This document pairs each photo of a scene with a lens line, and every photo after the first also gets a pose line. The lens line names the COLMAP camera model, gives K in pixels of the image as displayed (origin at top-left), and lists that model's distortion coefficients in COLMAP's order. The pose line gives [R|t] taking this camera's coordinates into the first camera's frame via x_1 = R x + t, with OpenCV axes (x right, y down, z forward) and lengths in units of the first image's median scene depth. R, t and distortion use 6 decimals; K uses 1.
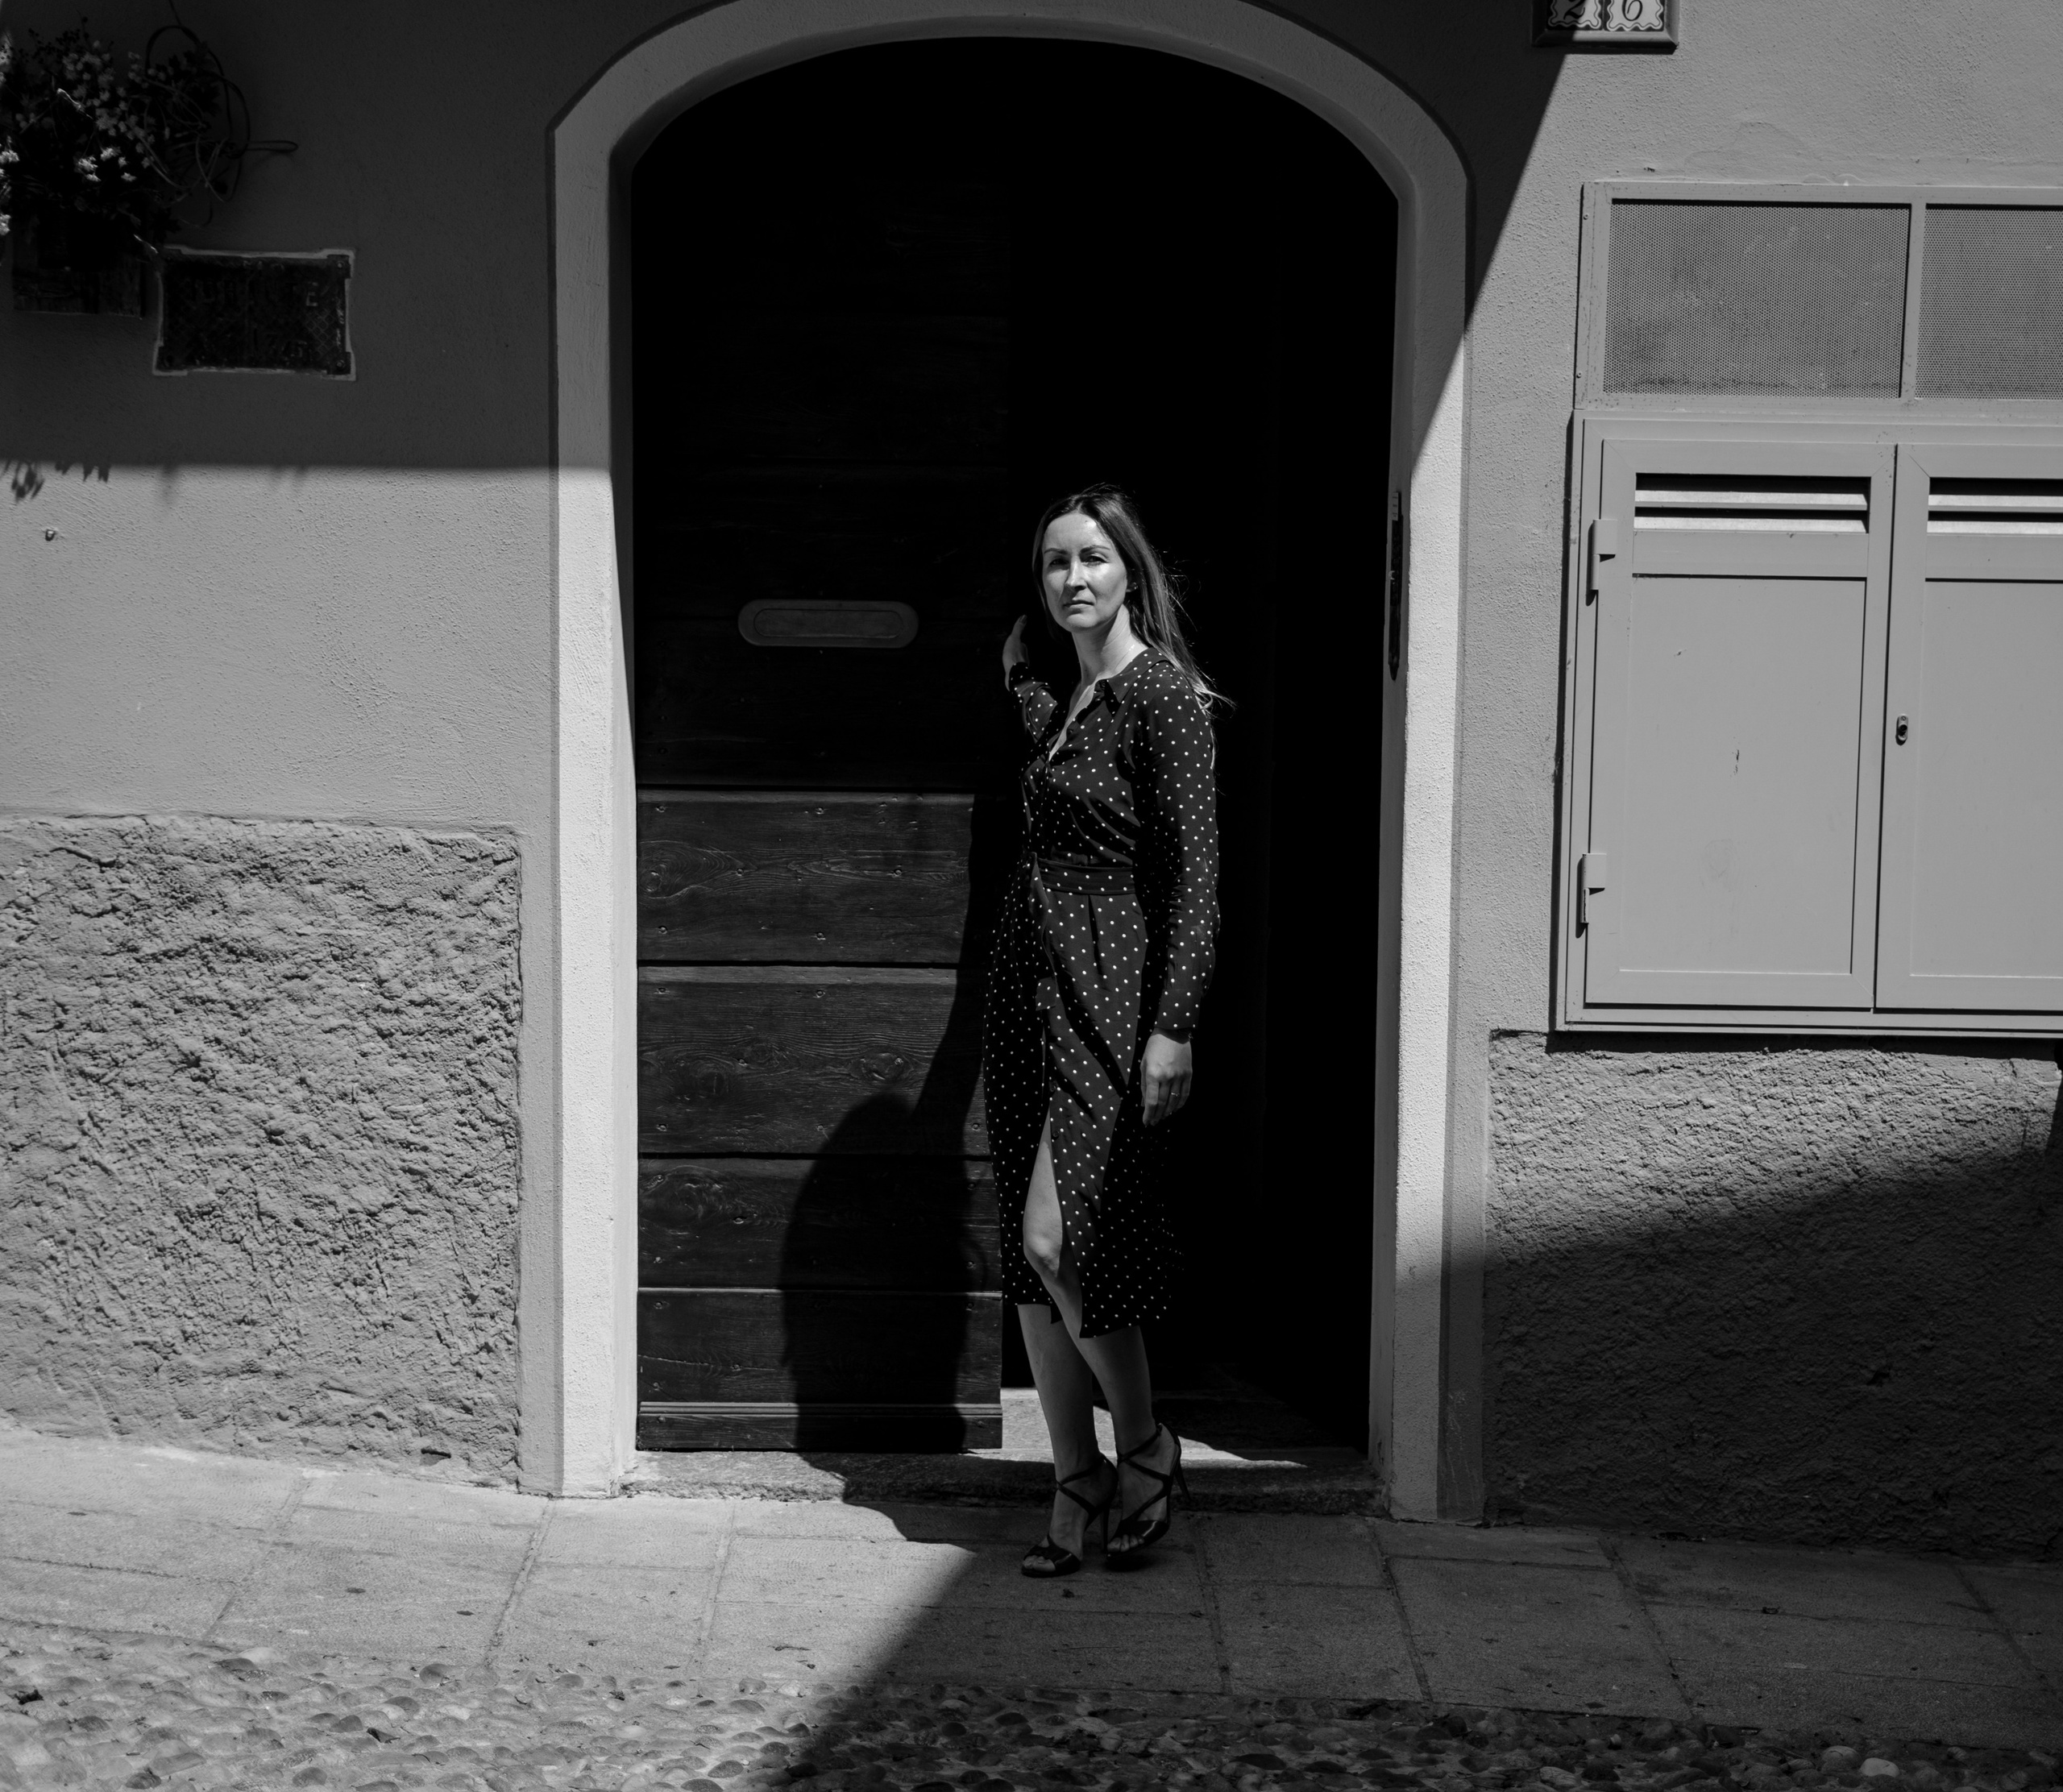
lens RADIAL K [[3866.3, 0, 1031.0], [0, 3866.3, 893.4], [0, 0, 1]] dist [0.168057, 0.000000]
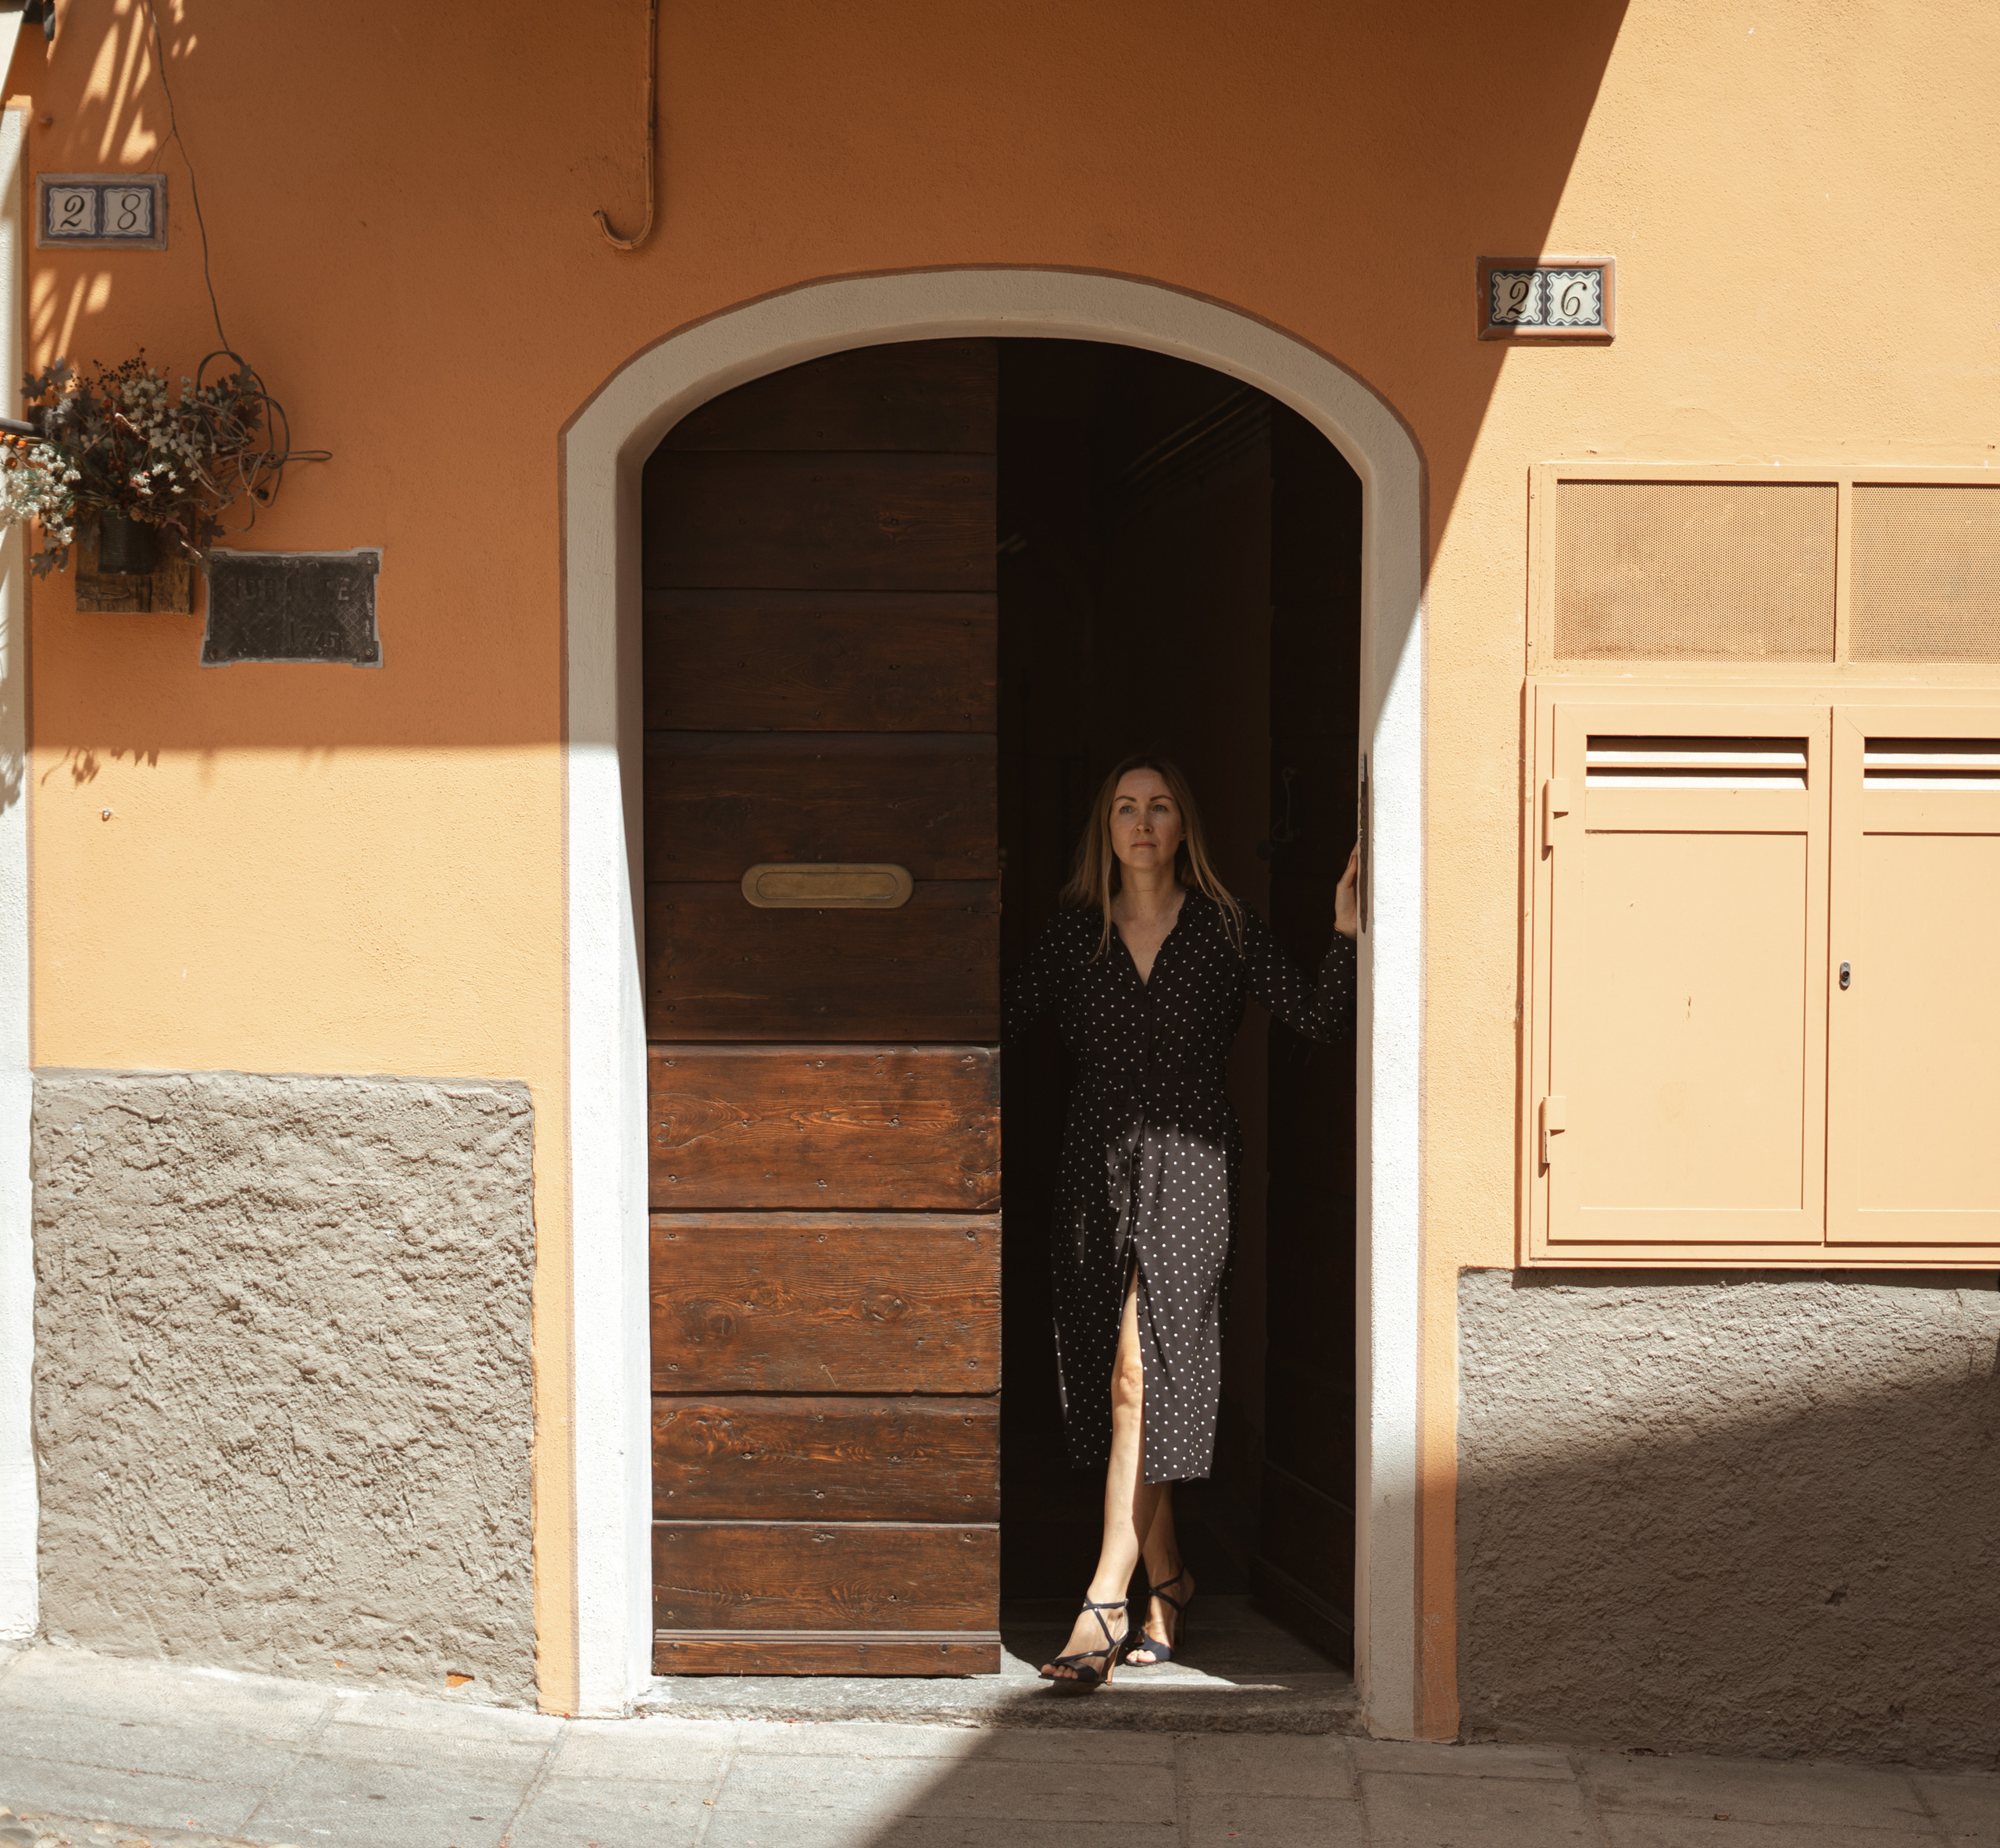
lens RADIAL K [[4063.6, 0, 999.9], [0, 4063.6, 926.4], [0, 0, 1]] dist [-0.044889, 0.000000]
pose [[0.998627, -0.012113, -0.050961, 0.052124], [0.009187, 0.998317, -0.057259, 0.005183], [0.051569, 0.056712, 0.997058, -0.101170]]
